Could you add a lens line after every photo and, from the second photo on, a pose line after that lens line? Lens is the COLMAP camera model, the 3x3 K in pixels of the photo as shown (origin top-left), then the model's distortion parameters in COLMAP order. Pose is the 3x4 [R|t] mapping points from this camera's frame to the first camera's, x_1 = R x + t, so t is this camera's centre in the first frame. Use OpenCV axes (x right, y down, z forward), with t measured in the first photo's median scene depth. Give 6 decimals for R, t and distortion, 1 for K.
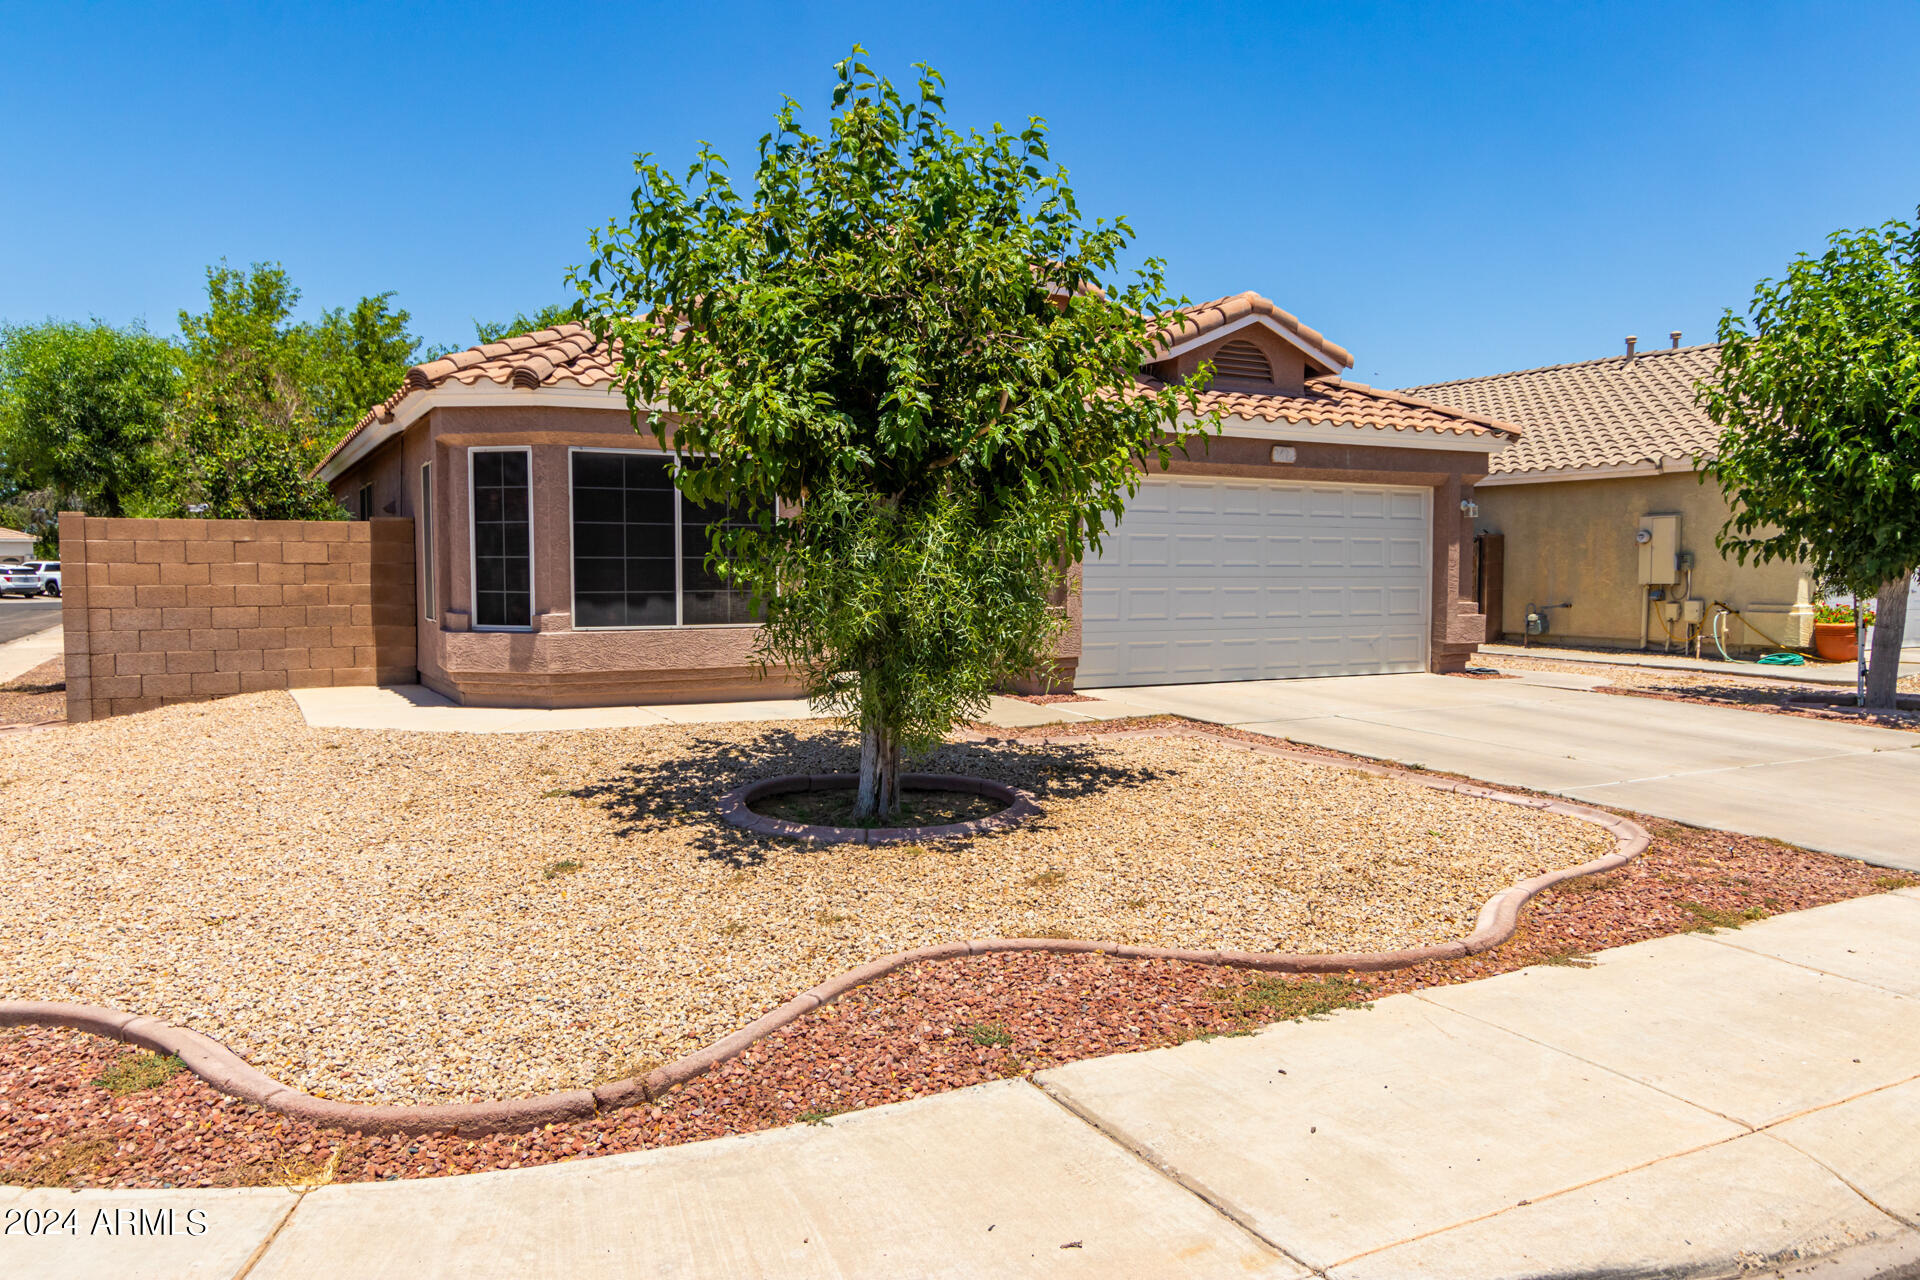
lens RADIAL K [[1330.7, 0, 955.6], [0, 1330.7, 645.4], [0, 0, 1]] dist [-0.023030, 0.002120]
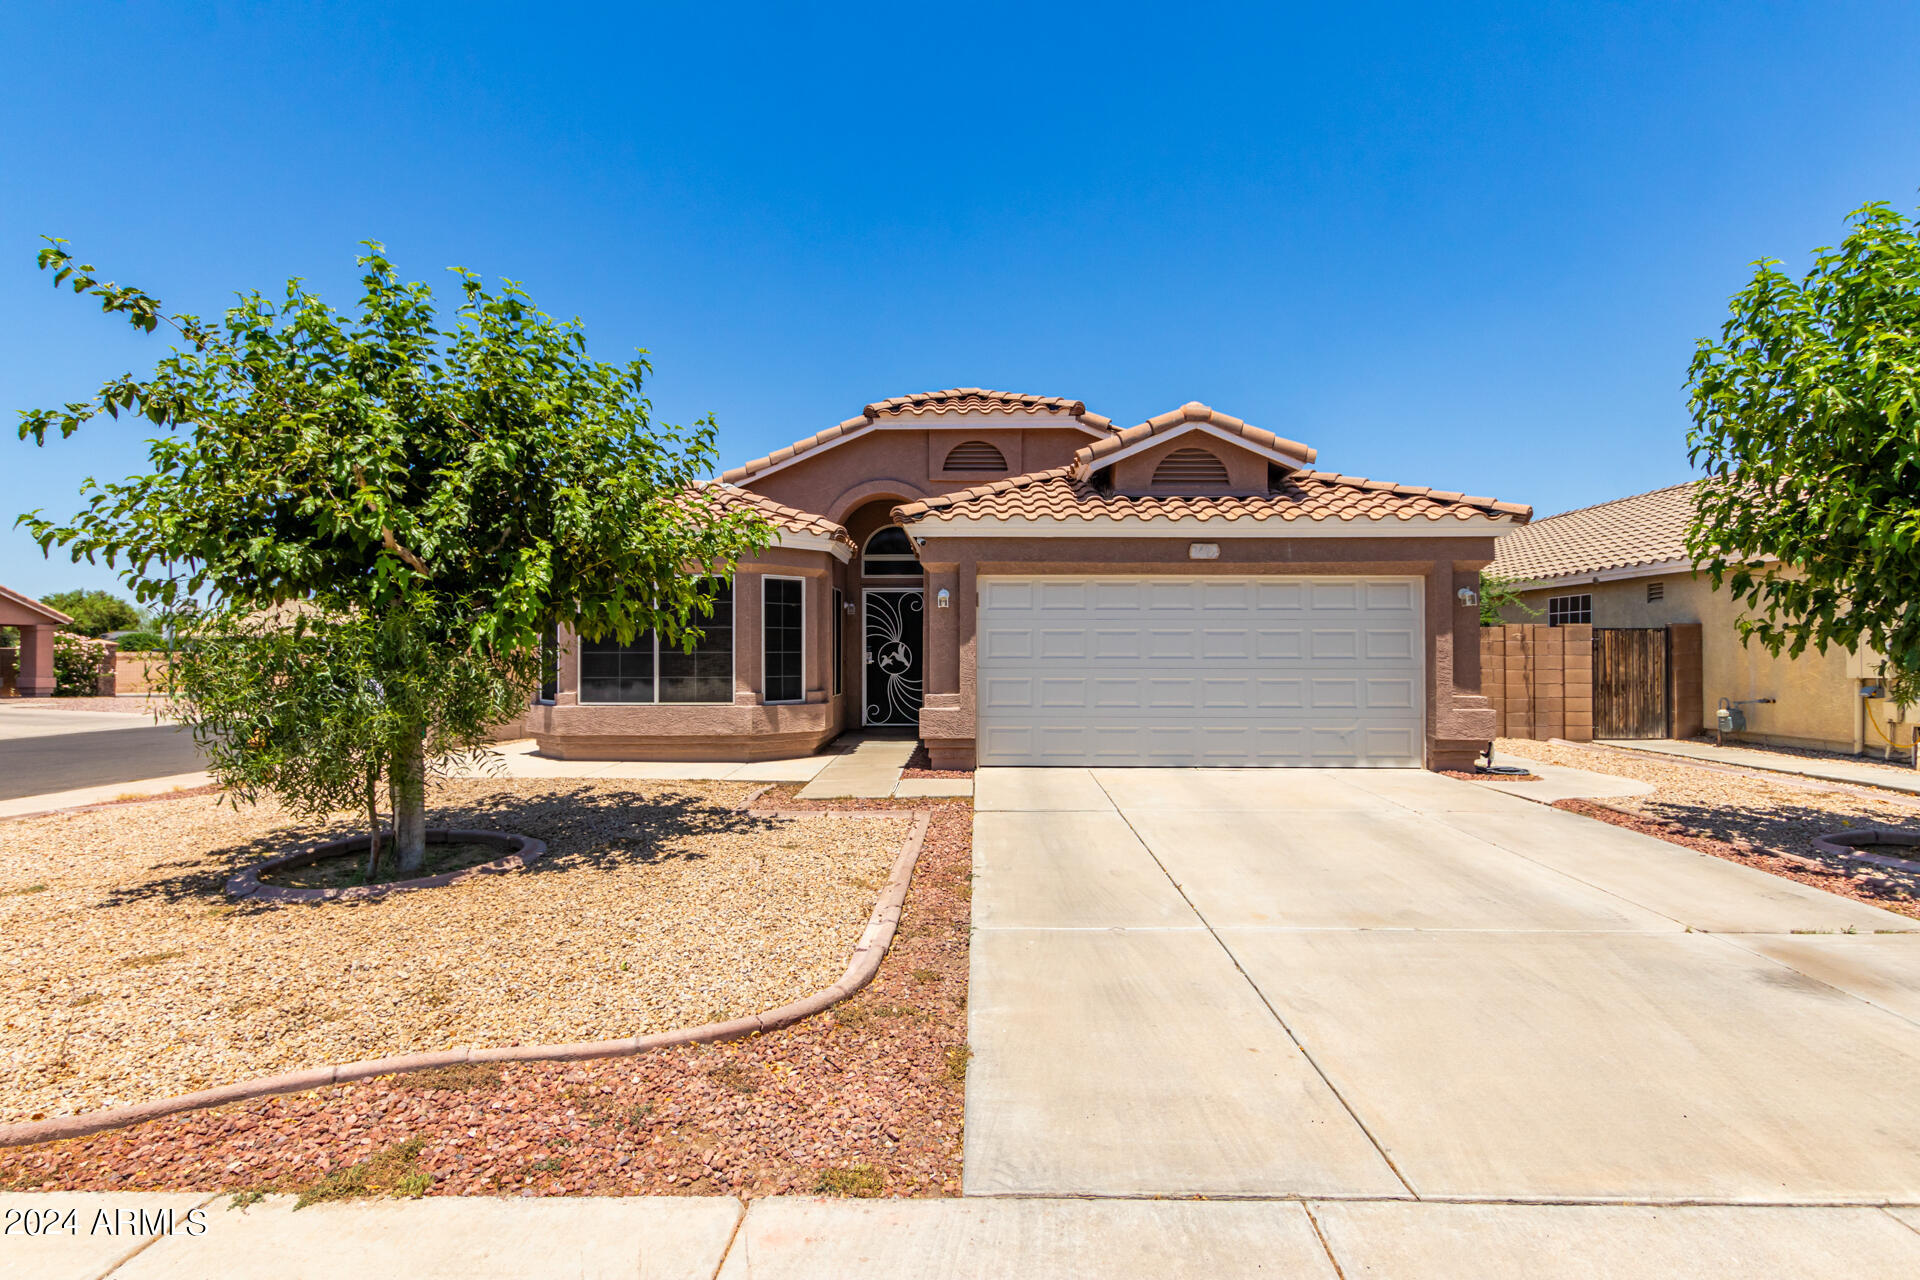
lens RADIAL K [[934.8, 0, 962.7], [0, 934.8, 639.5], [0, 0, 1]] dist [0.008260, -0.000756]
pose [[0.876783, -0.009611, -0.480790, 0.423381], [-0.027642, 0.997140, -0.070342, -0.017135], [0.480091, 0.074964, 0.874010, 0.265355]]
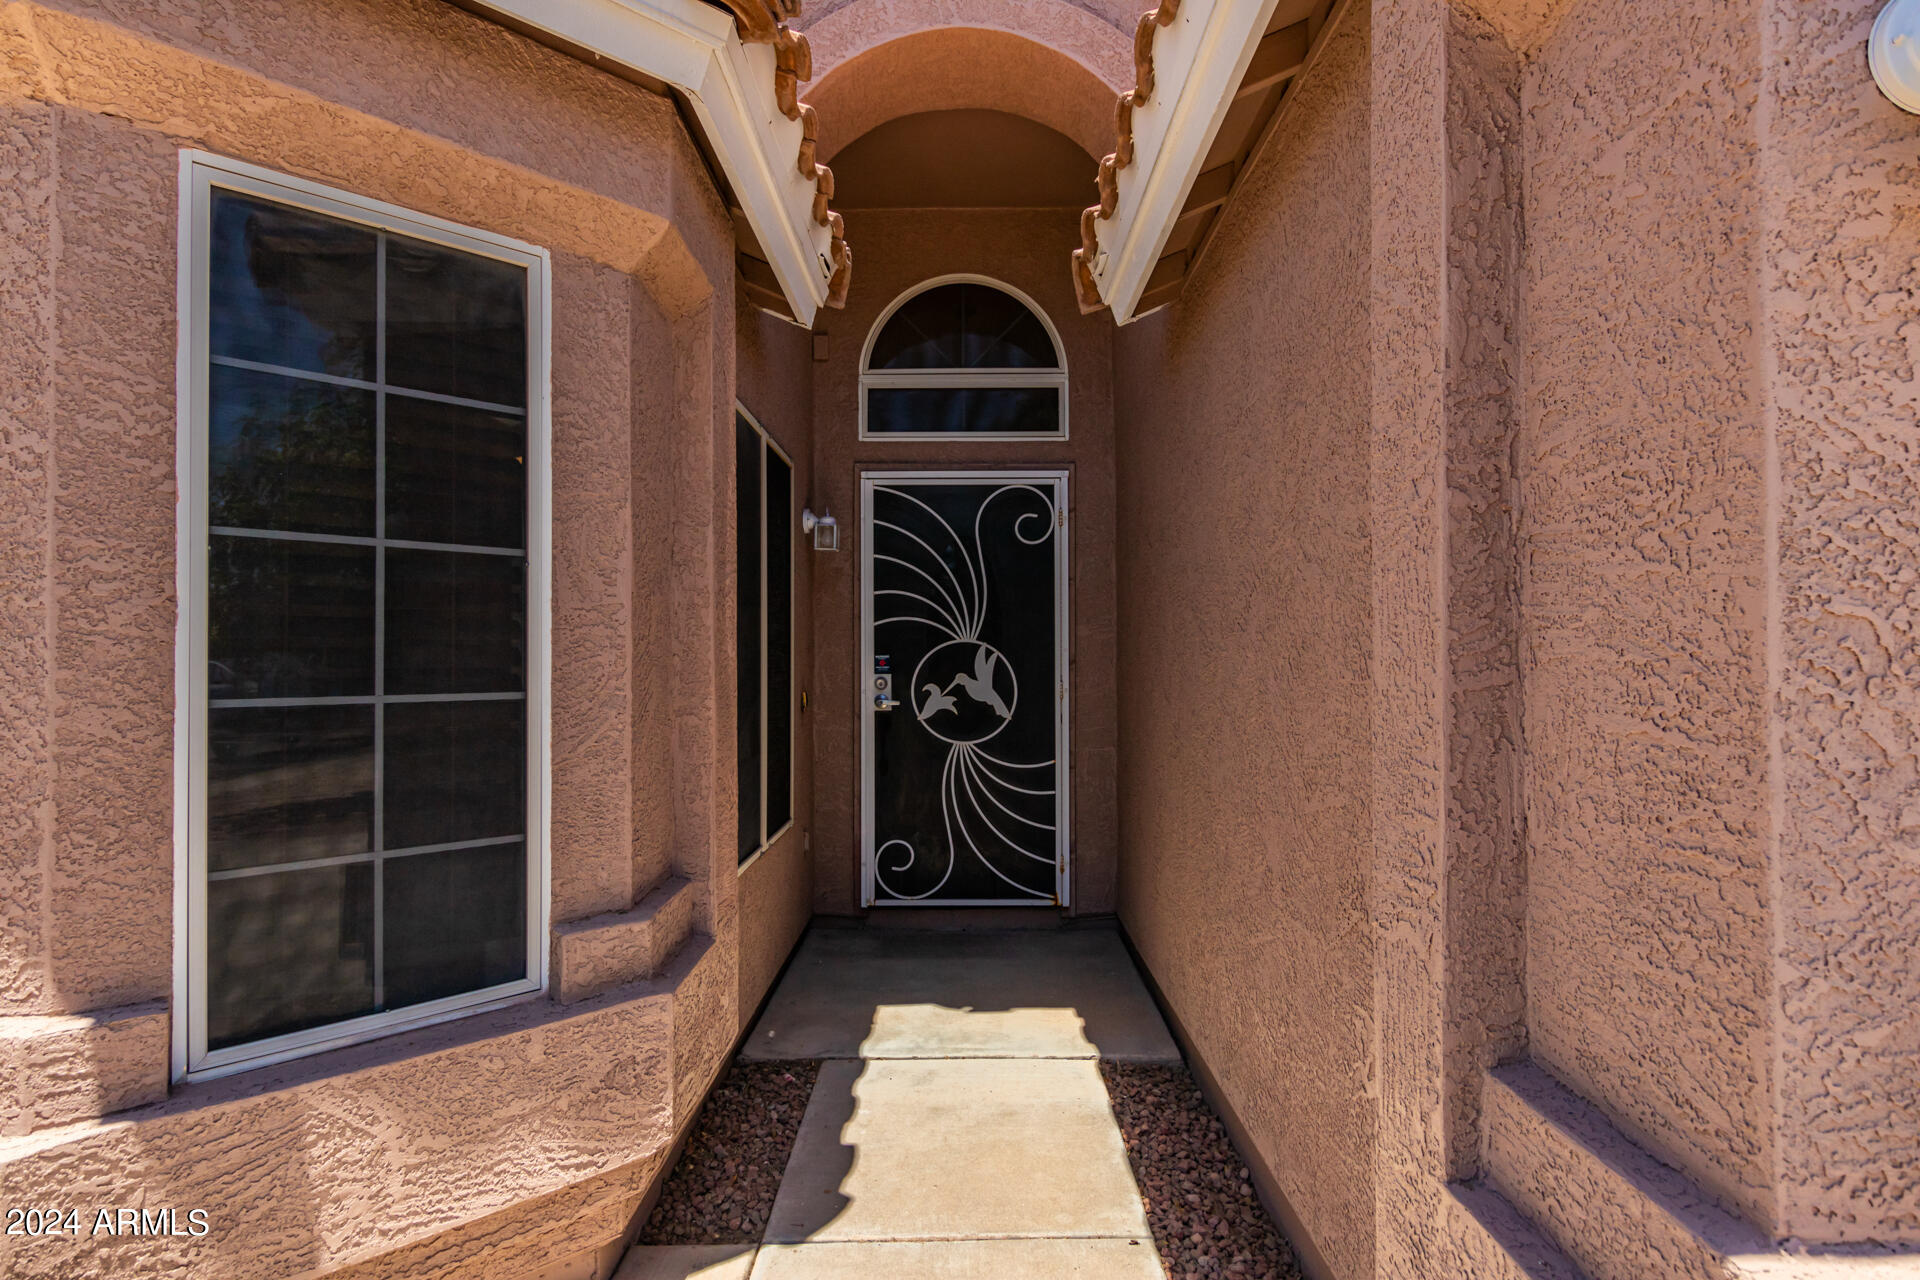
lens RADIAL K [[1014.0, 0, 965.9], [0, 1014.0, 646.3], [0, 0, 1]] dist [0.003008, 0.000232]
pose [[0.884555, -0.010973, -0.466307, 0.036199], [-0.024255, 0.997289, -0.069478, -0.057755], [0.465805, 0.072767, 0.881890, 0.806931]]
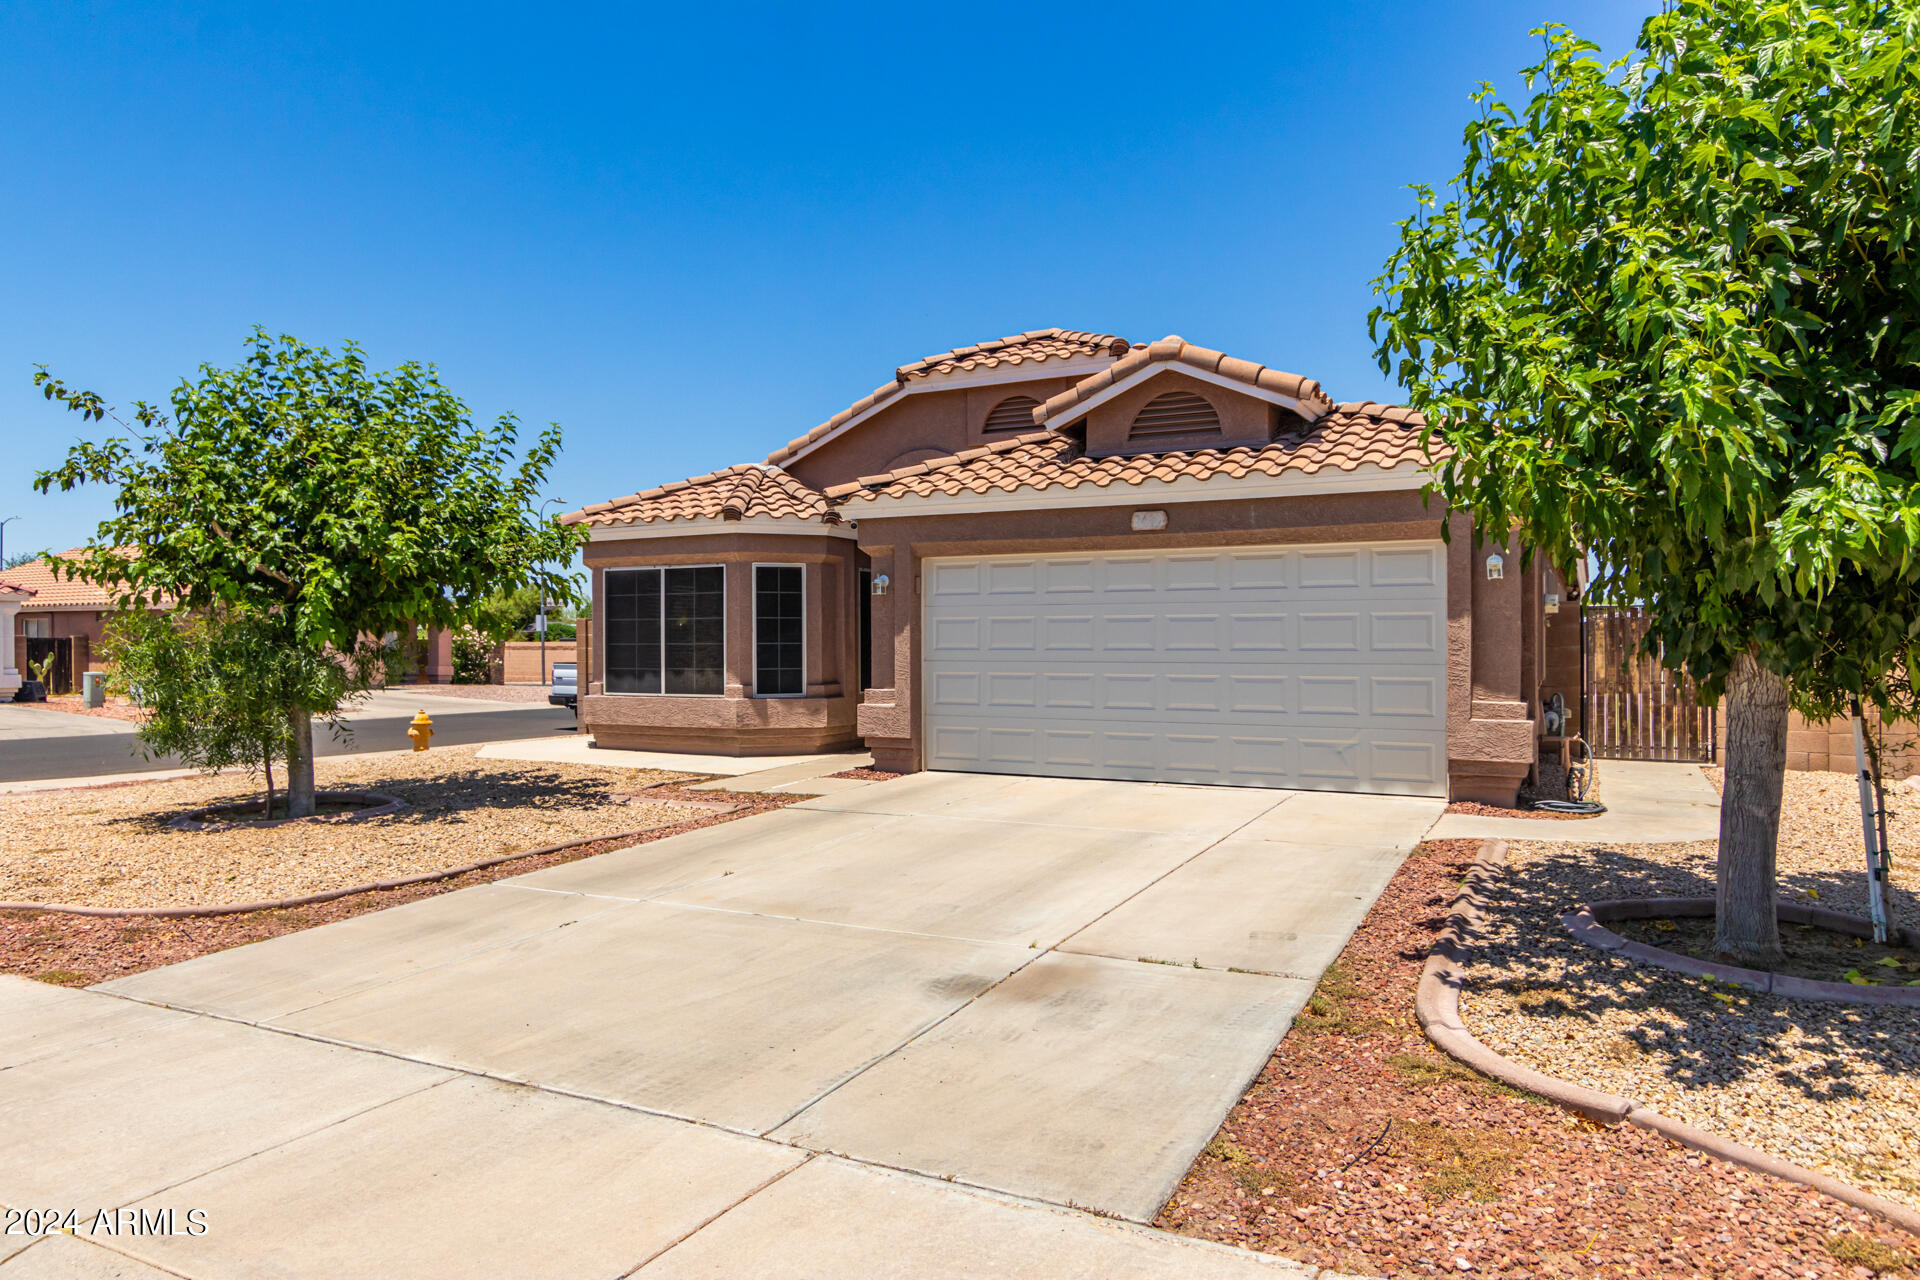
lens RADIAL K [[1245.6, 0, 961.8], [0, 1245.6, 637.5], [0, 0, 1]] dist [0.011410, 0.001218]
pose [[0.571032, -0.006674, -0.820901, 0.822380], [-0.047352, 0.998034, -0.041053, -0.028226], [0.819561, 0.062313, 0.569593, 0.433929]]
